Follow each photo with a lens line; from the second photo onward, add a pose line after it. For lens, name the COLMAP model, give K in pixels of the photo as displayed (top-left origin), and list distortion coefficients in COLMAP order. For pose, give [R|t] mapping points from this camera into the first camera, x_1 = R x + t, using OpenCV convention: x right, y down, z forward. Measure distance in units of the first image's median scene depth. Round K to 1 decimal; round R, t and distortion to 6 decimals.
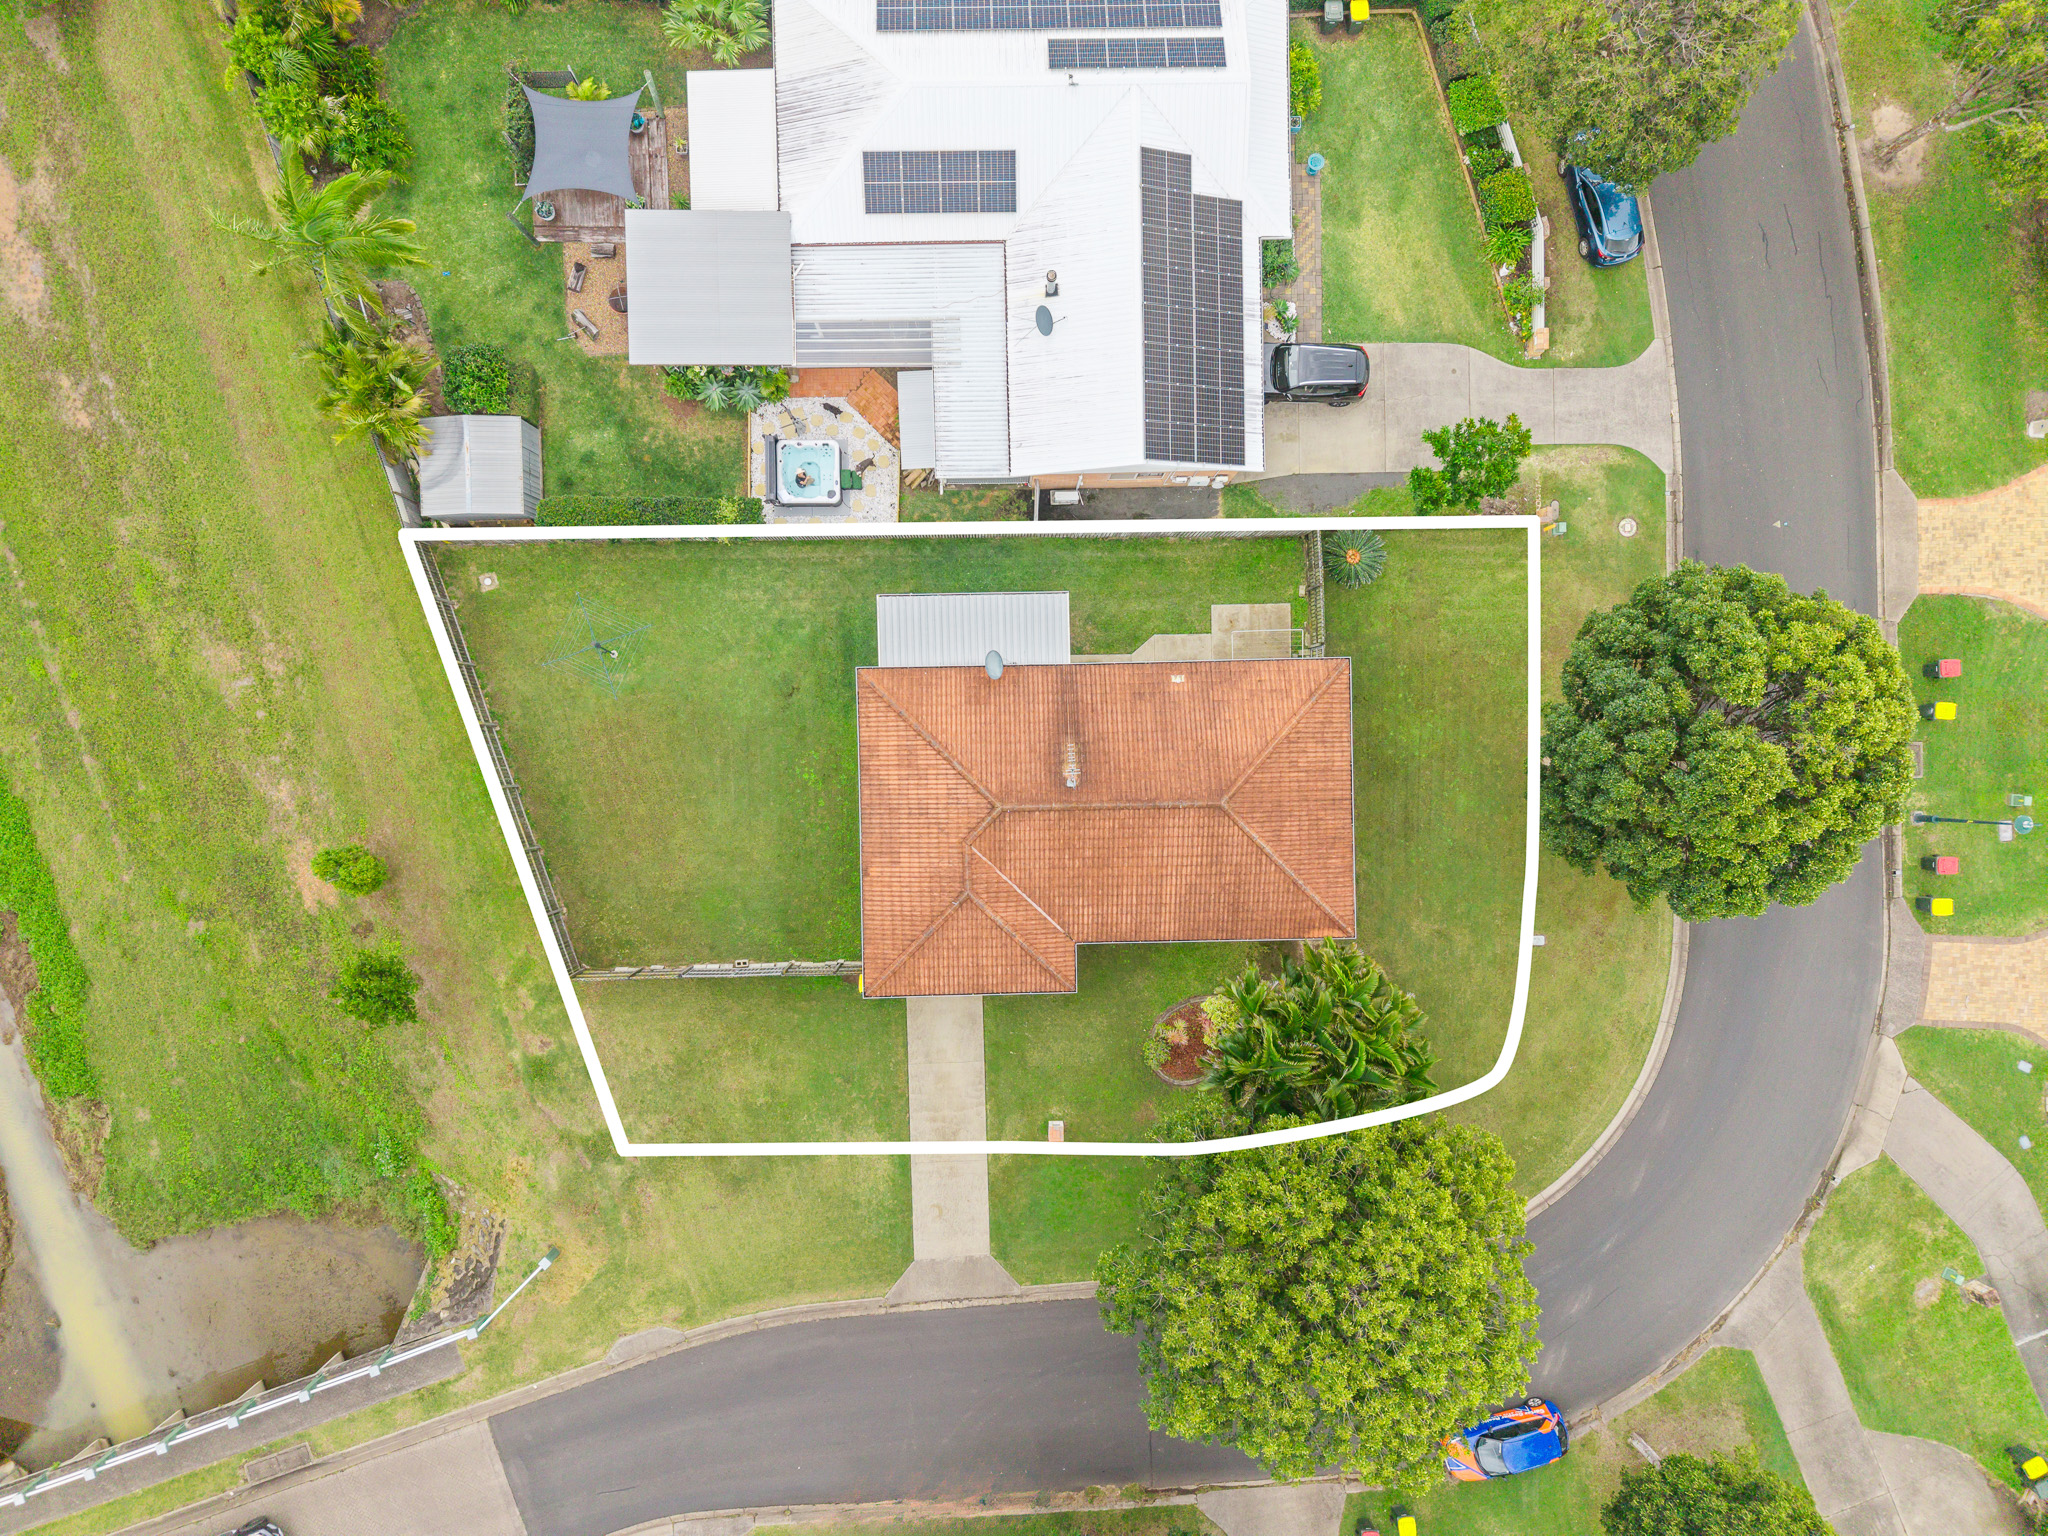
lens RADIAL K [[1393.0, 0, 1024.0], [0, 1393.0, 768.0], [0, 0, 1]] dist [-0.000516, 0.001090]
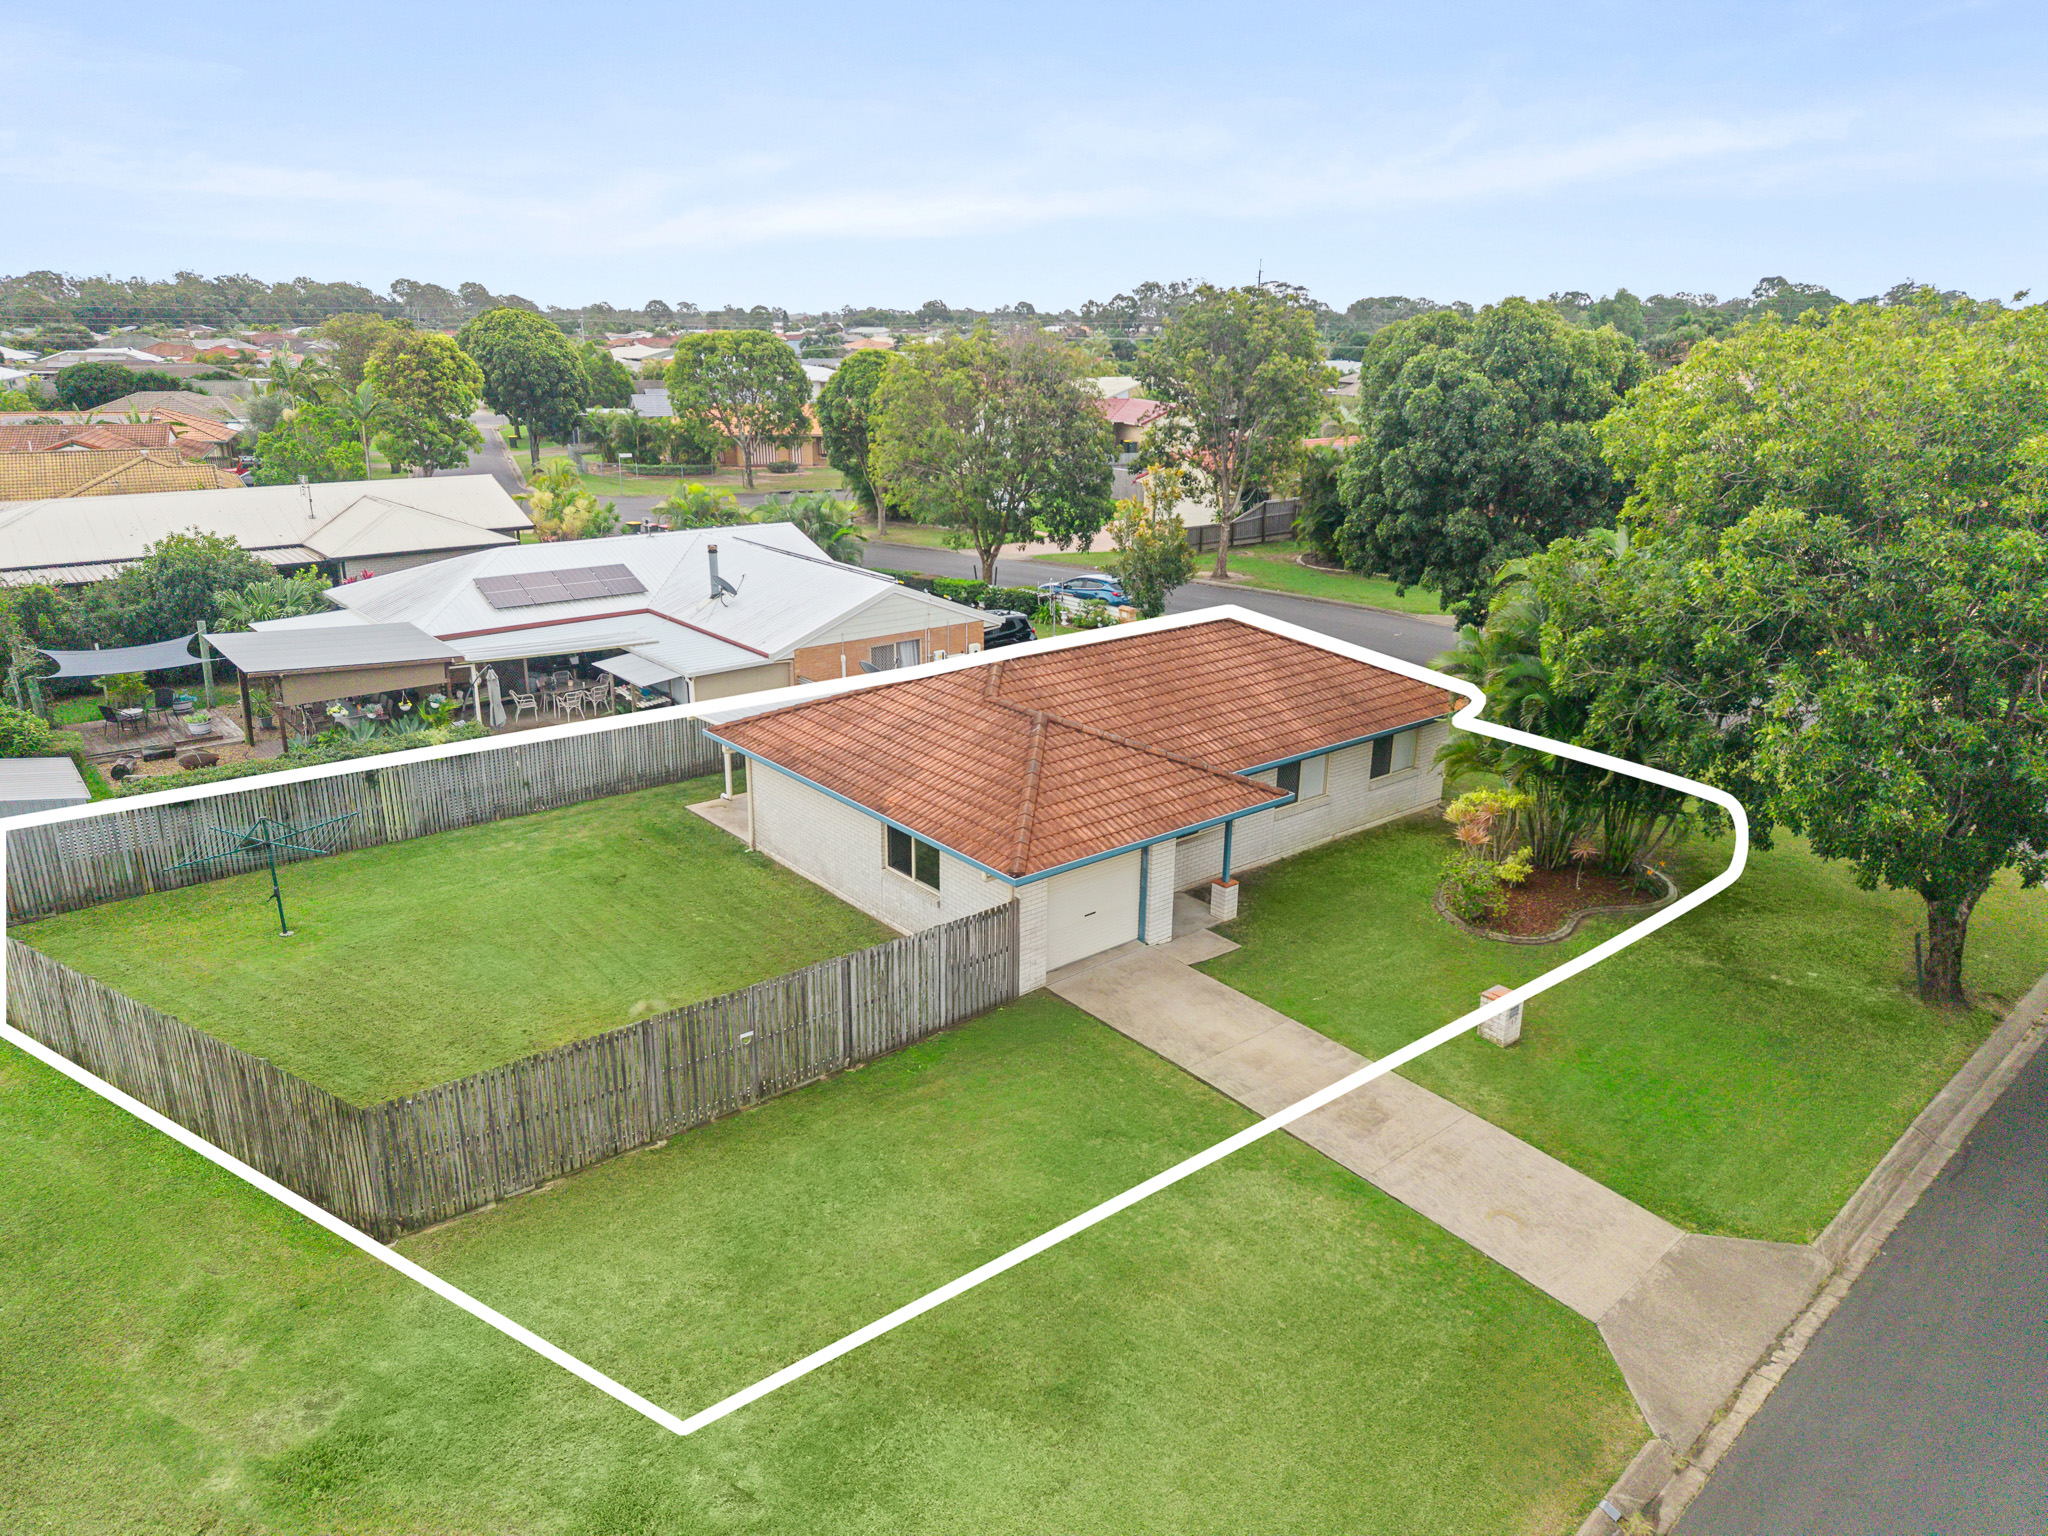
lens RADIAL K [[1393.0, 0, 1024.0], [0, 1393.0, 768.0], [0, 0, 1]] dist [-0.000516, 0.001090]
pose [[0.782968, -0.197845, 0.589761, -0.371563], [0.621960, 0.231839, -0.747942, 0.493932], [0.011247, 0.952422, 0.304574, 0.756110]]
